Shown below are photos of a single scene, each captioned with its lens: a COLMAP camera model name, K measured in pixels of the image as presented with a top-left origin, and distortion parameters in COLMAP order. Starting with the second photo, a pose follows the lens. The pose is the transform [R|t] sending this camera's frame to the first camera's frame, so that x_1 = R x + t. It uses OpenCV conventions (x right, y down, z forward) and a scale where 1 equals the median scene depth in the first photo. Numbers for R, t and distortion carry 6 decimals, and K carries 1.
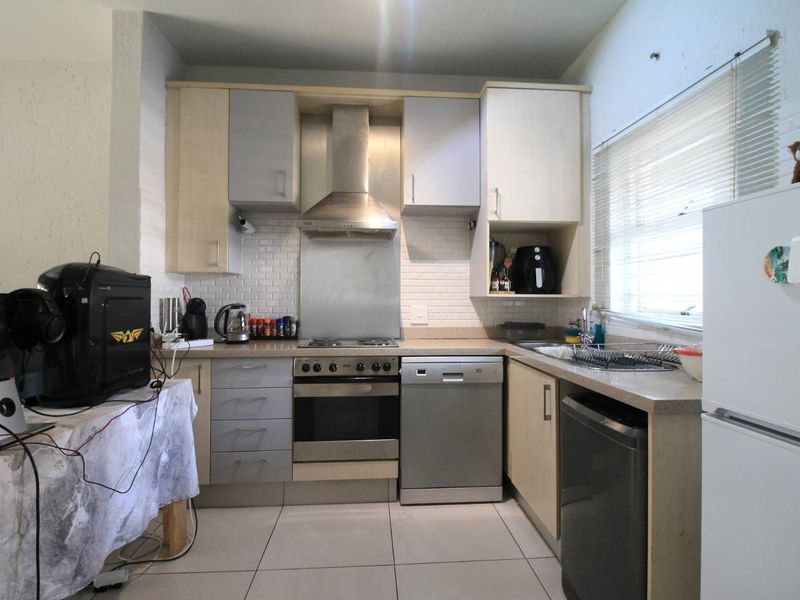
lens RADIAL K [[439.6, 0, 399.1], [0, 439.6, 291.1], [0, 0, 1]] dist [0.000570, -0.015950]
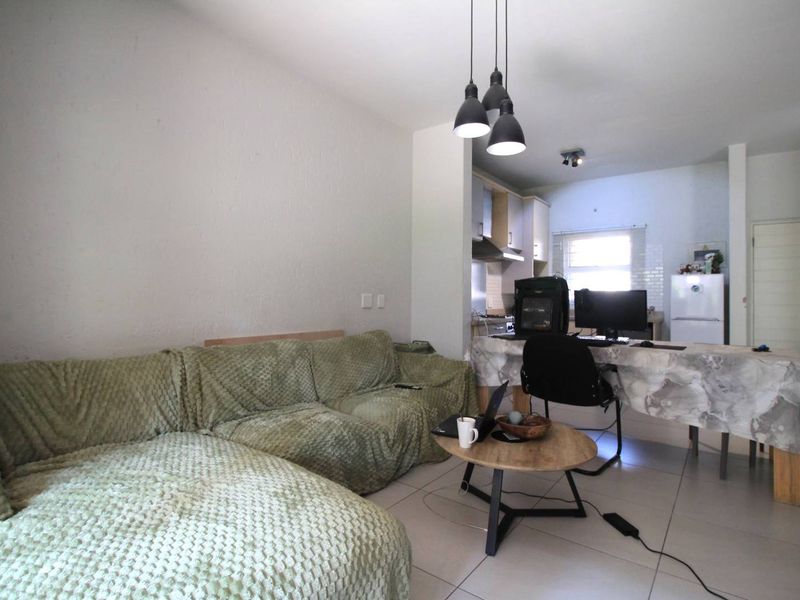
lens RADIAL K [[439.6, 0, 399.1], [0, 439.6, 291.1], [0, 0, 1]] dist [0.000570, -0.015950]
pose [[0.662327, 0.014154, 0.749081, -2.029411], [-0.019551, 0.999808, -0.001605, 0.018948], [-0.748960, -0.013582, 0.662476, 0.040491]]
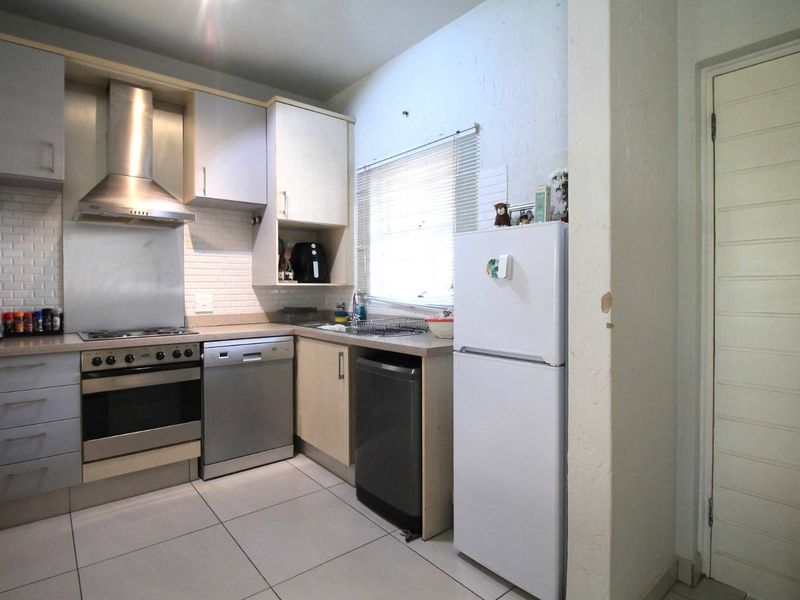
lens RADIAL K [[439.6, 0, 399.1], [0, 439.6, 291.1], [0, 0, 1]] dist [0.000570, -0.015950]
pose [[0.817071, -0.010332, 0.576444, -0.210703], [-0.004168, 0.999707, 0.023827, -0.001106], [-0.576521, -0.021871, 0.816789, -0.128351]]
